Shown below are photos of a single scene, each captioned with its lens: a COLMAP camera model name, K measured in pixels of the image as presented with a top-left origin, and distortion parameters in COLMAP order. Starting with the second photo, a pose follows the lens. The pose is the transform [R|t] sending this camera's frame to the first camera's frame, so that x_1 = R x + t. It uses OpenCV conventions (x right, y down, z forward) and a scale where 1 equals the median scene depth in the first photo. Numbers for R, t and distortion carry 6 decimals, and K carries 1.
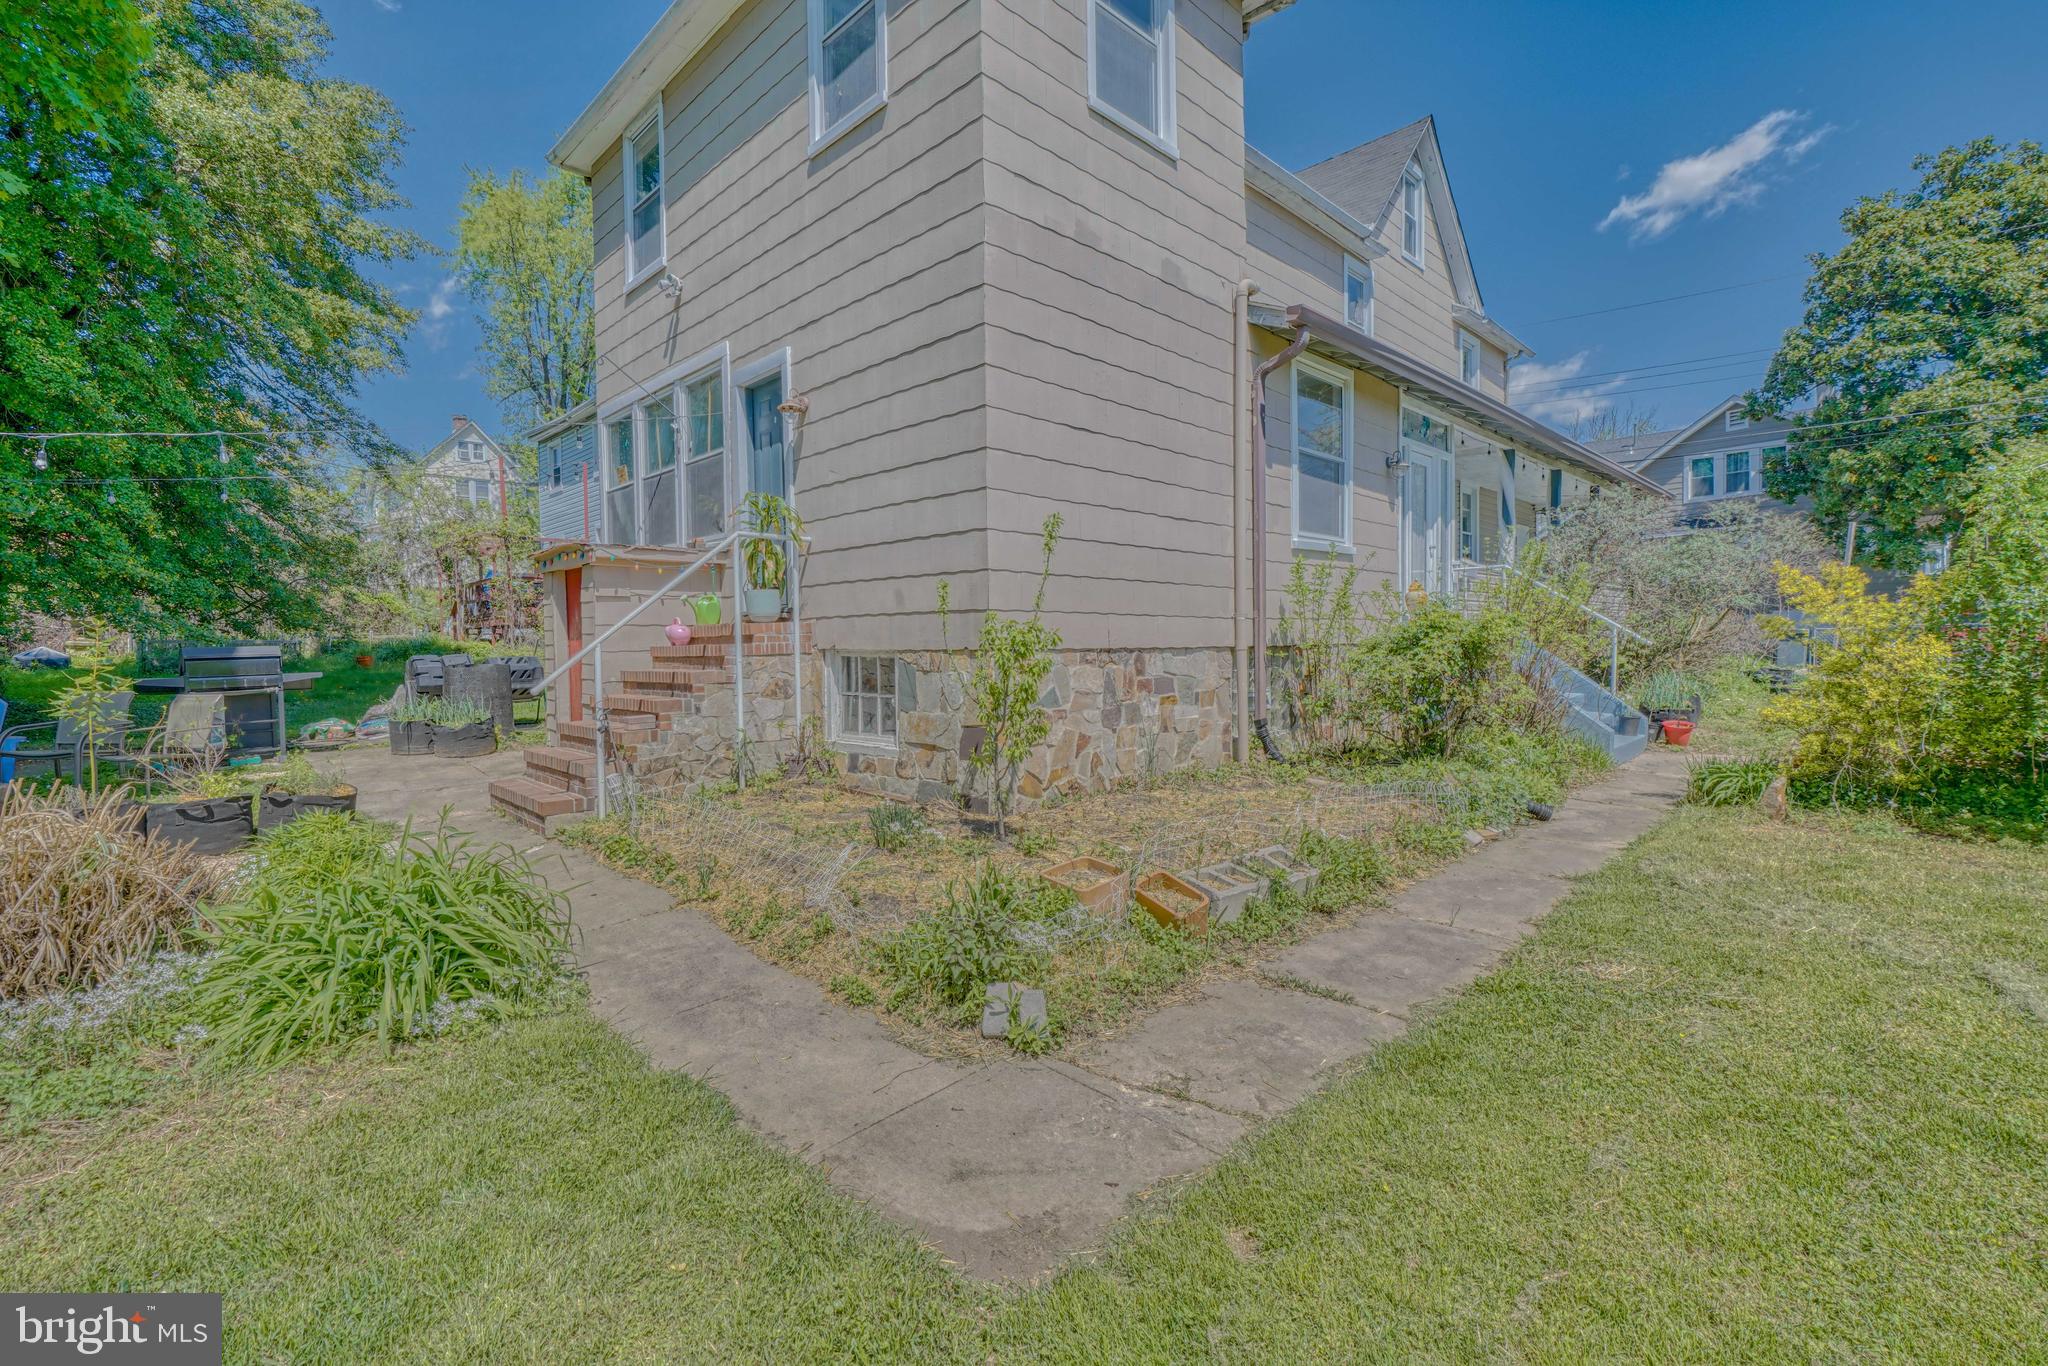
lens RADIAL K [[911.7, 0, 1011.3], [0, 911.7, 686.4], [0, 0, 1]] dist [-0.003940, 0.001562]
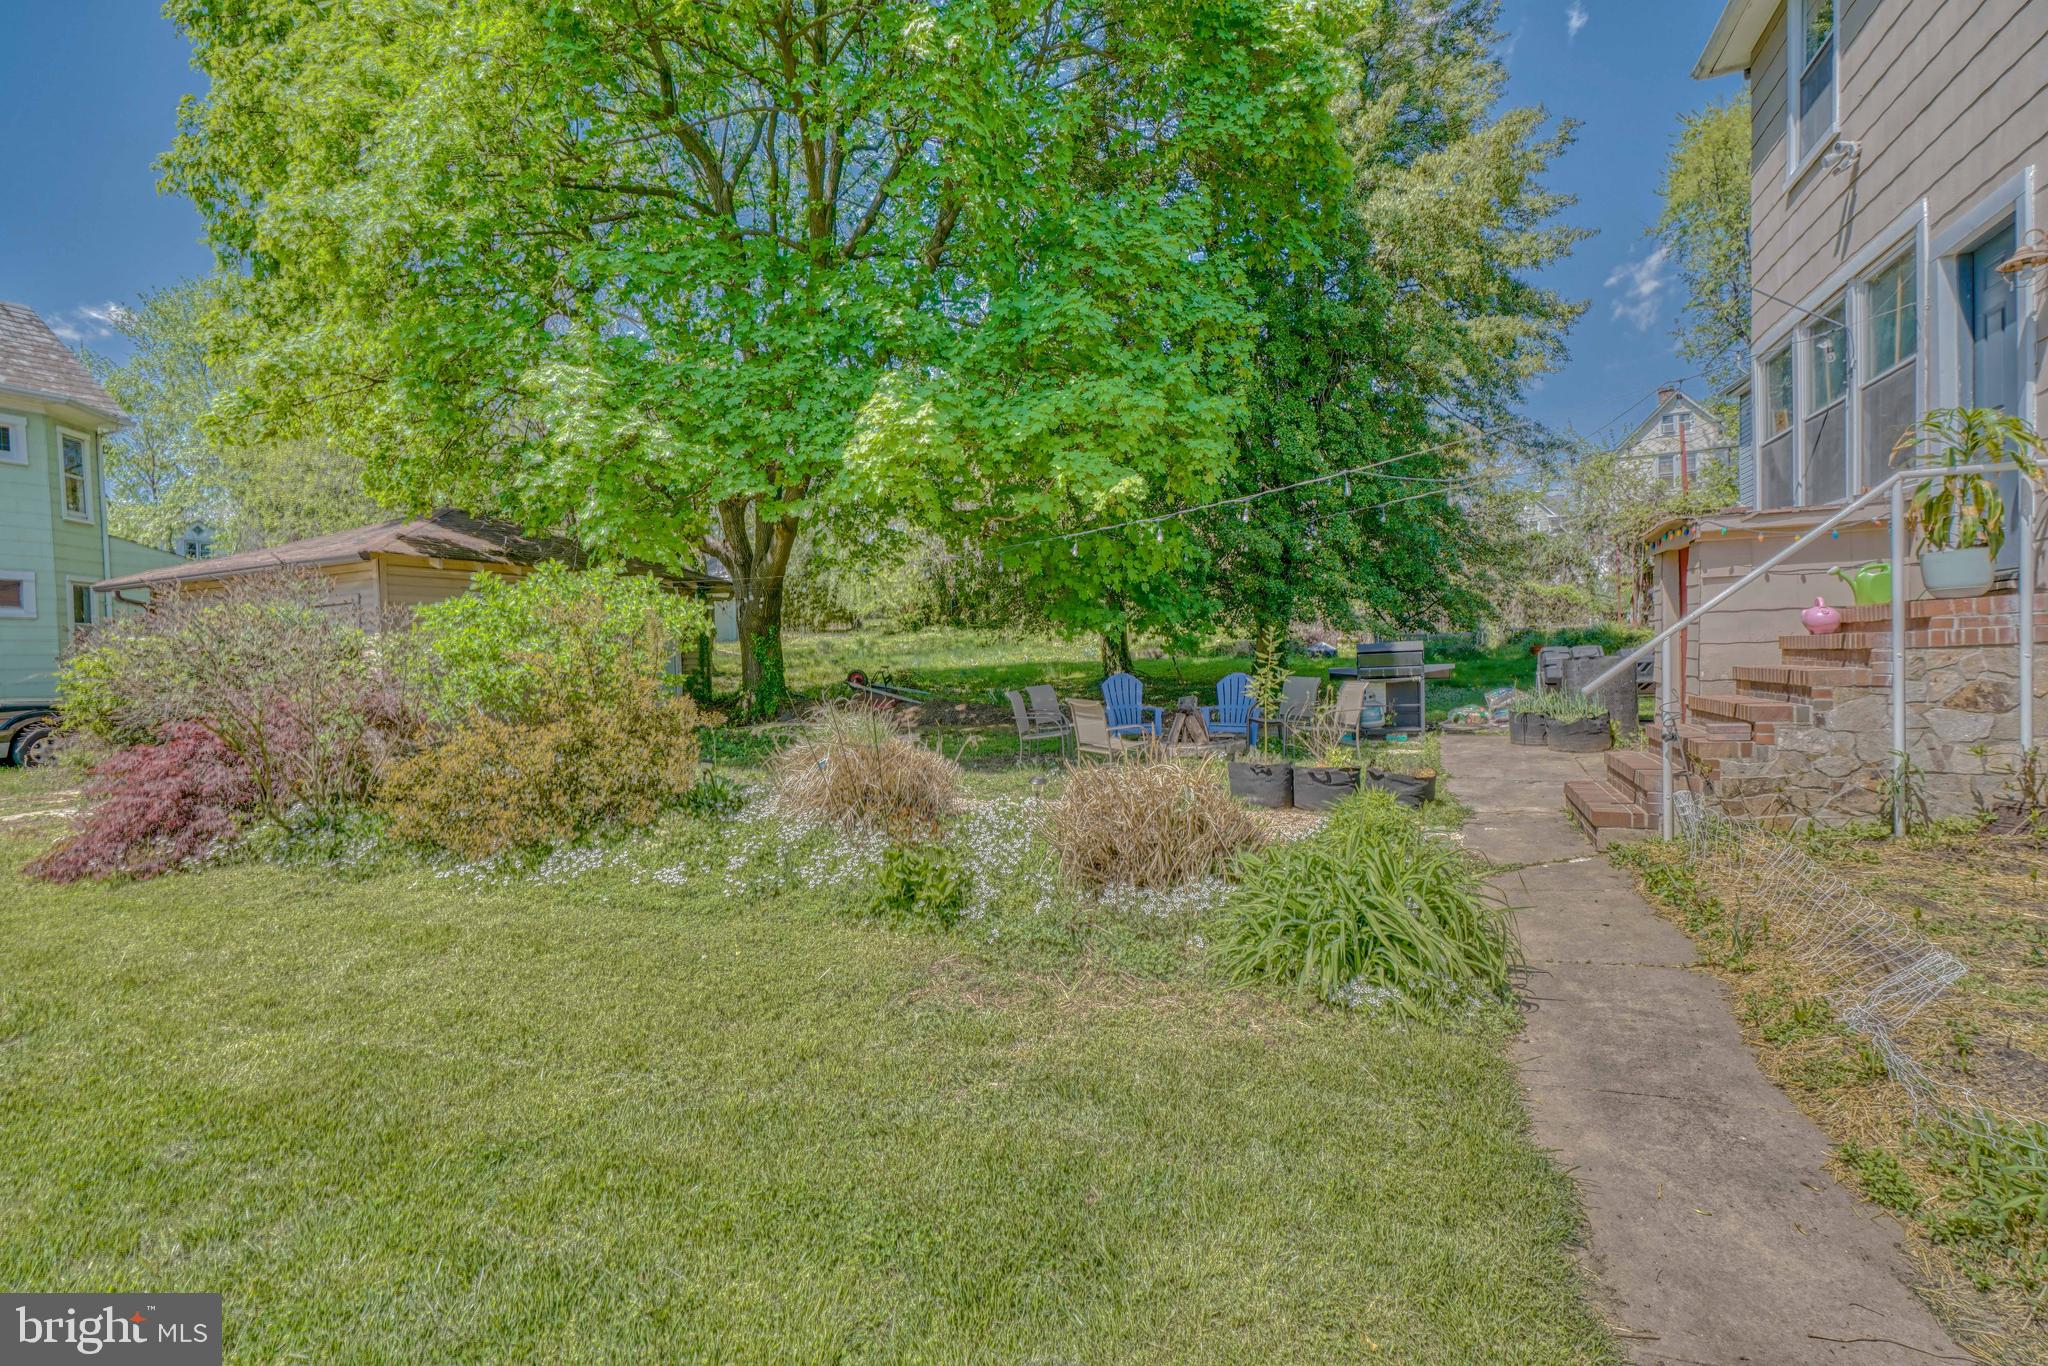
lens RADIAL K [[911.7, 0, 1011.3], [0, 911.7, 686.4], [0, 0, 1]] dist [-0.003940, 0.001562]
pose [[0.375347, 0.030653, -0.926377, 0.092571], [-0.016755, 0.999514, 0.026285, -0.010389], [0.926733, 0.005655, 0.375678, 0.093871]]
